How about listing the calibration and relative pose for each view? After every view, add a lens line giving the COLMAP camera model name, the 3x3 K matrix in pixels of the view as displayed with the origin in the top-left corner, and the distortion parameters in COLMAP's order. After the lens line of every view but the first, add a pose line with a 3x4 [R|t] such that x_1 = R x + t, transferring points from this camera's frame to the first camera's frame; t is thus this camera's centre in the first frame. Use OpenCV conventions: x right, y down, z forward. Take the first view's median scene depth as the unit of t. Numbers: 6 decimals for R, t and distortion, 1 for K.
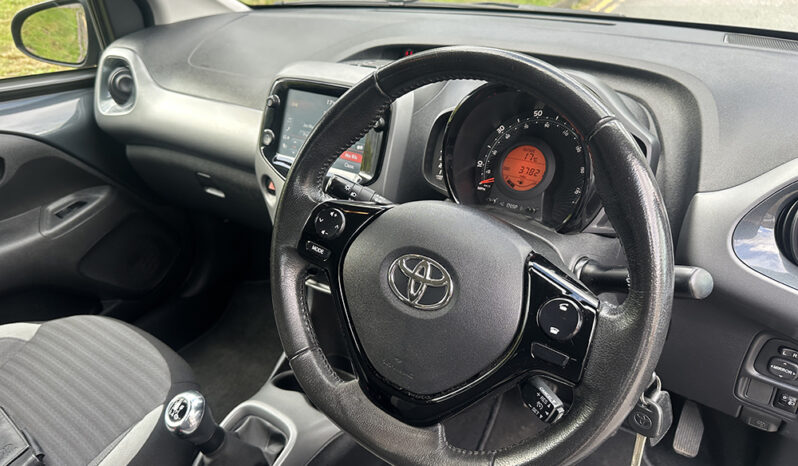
lens RADIAL K [[584.2, 0, 399.0], [0, 584.2, 233.0], [0, 0, 1]] dist [-0.004850, -0.000418]
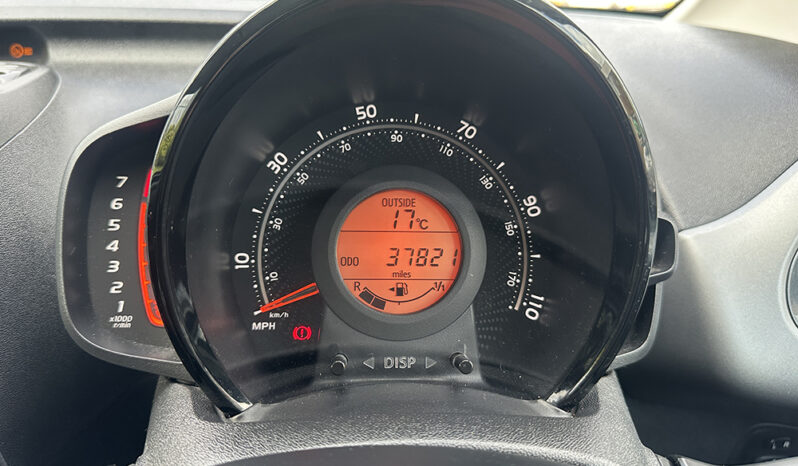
lens RADIAL K [[584.2, 0, 399.0], [0, 584.2, 233.0], [0, 0, 1]] dist [-0.004850, -0.000418]
pose [[0.754249, -0.179331, 0.631624, -0.016027], [0.234052, 0.972218, -0.003458, -0.112314], [-0.613457, 0.150441, 0.775267, 0.659809]]
